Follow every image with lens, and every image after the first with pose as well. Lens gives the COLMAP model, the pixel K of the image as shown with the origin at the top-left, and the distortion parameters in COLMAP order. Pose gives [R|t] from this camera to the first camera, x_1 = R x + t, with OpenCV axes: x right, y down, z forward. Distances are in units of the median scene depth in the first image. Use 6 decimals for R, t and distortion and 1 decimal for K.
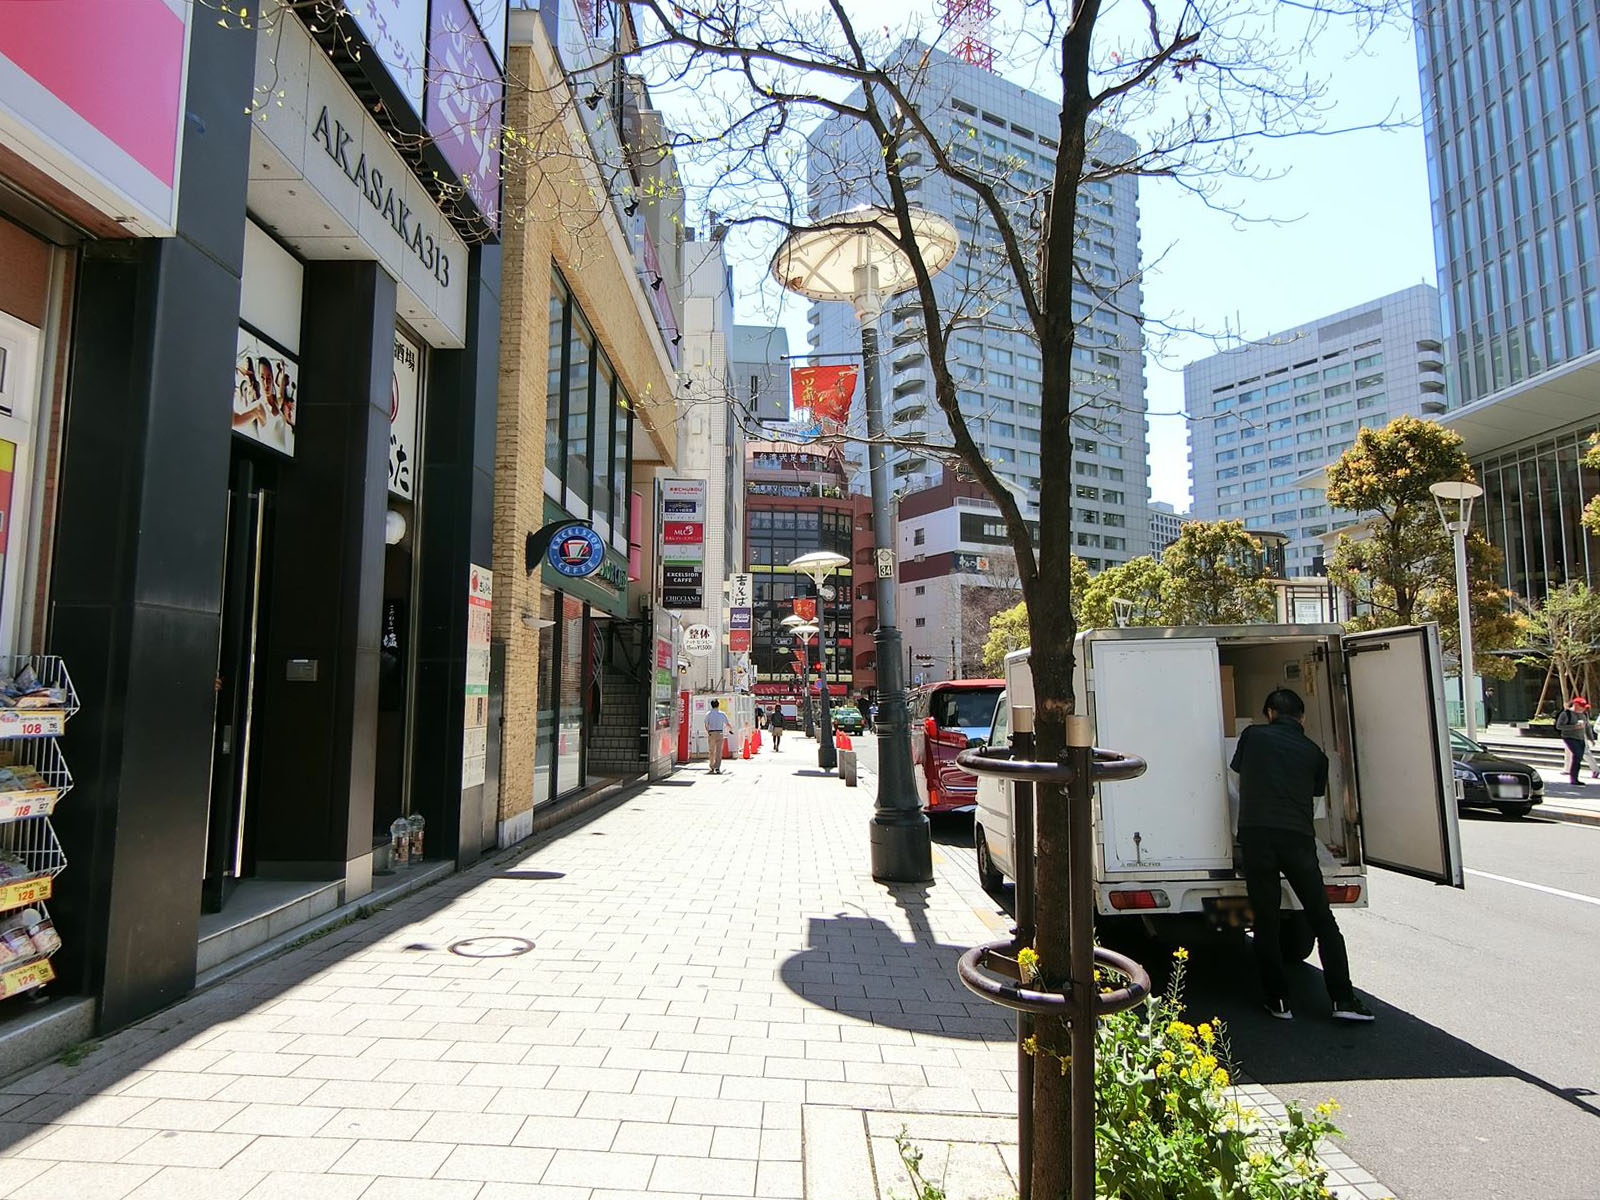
lens RADIAL K [[885.7, 0, 799.5], [0, 885.7, 600.5], [0, 0, 1]] dist [-0.017438, -0.000625]
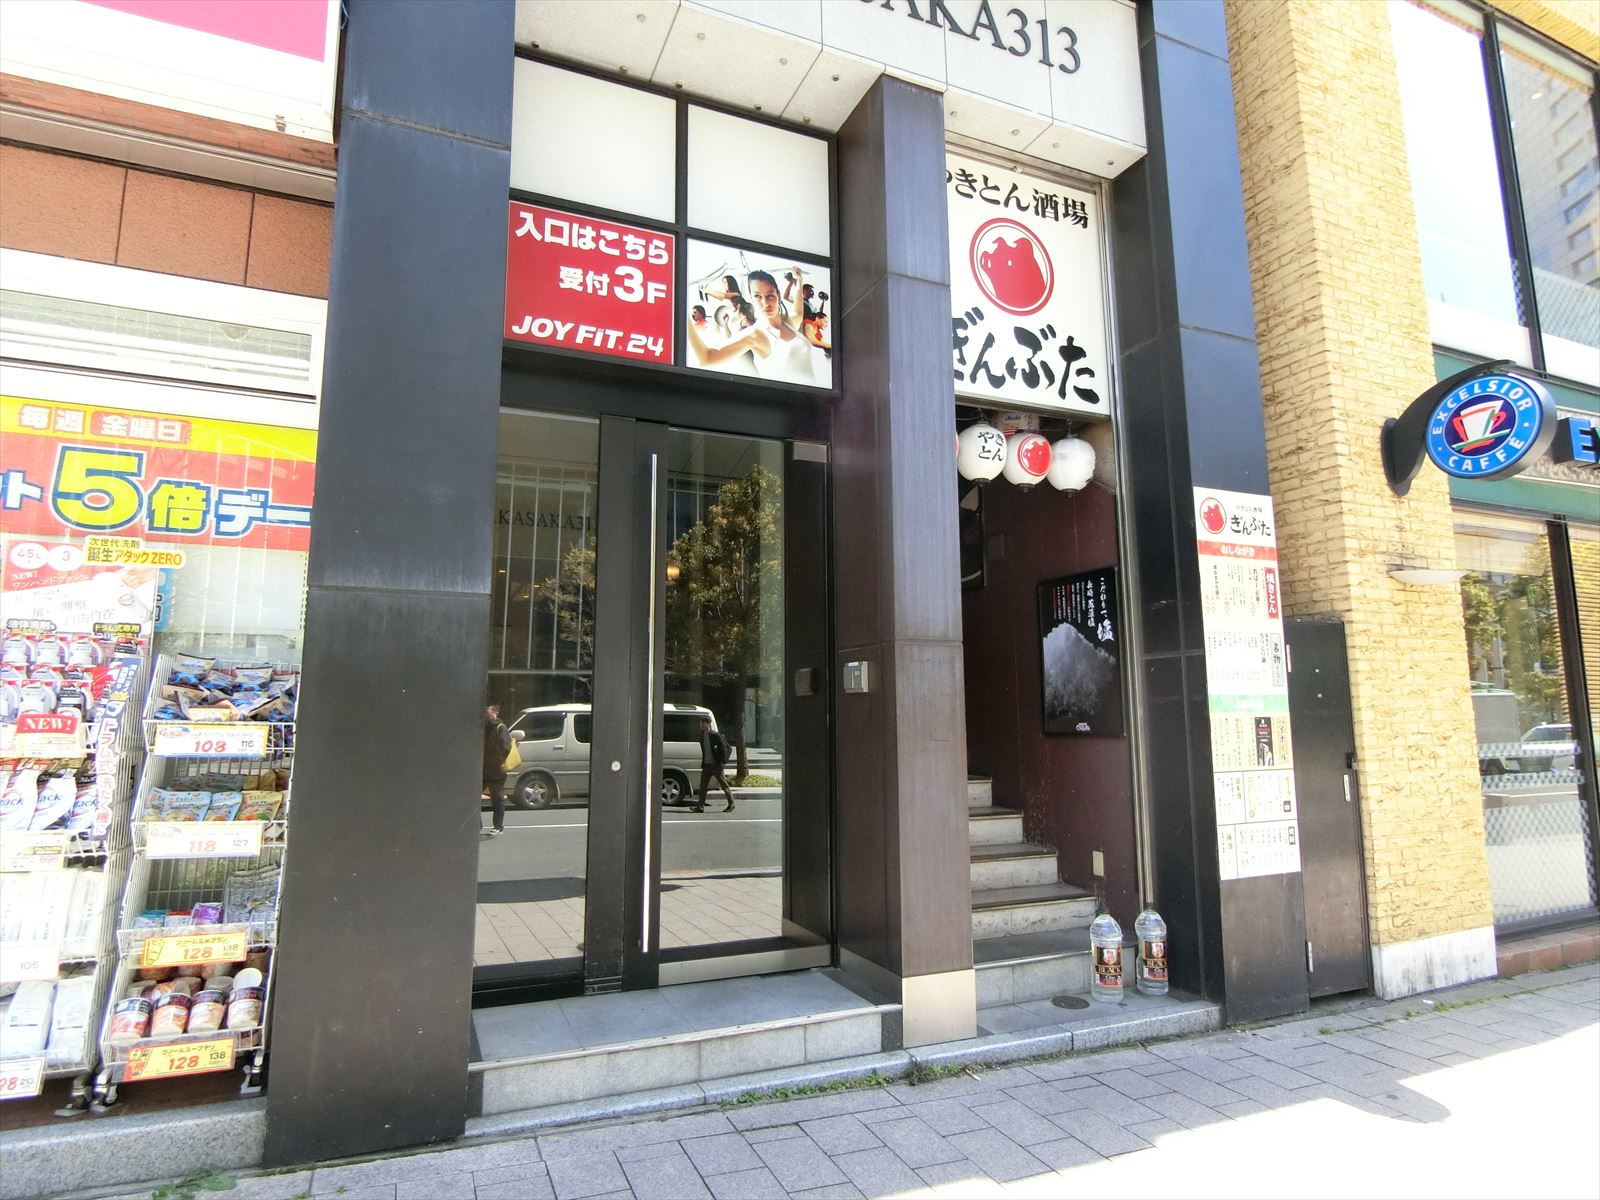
lens RADIAL K [[885.7, 0, 795.4], [0, 885.7, 597.5], [0, 0, 1]] dist [-0.017438, -0.000625]
pose [[0.381812, -0.133847, -0.914497, 0.067199], [0.099363, 0.989668, -0.103364, 0.084992], [0.918883, -0.051401, 0.391167, 0.688734]]
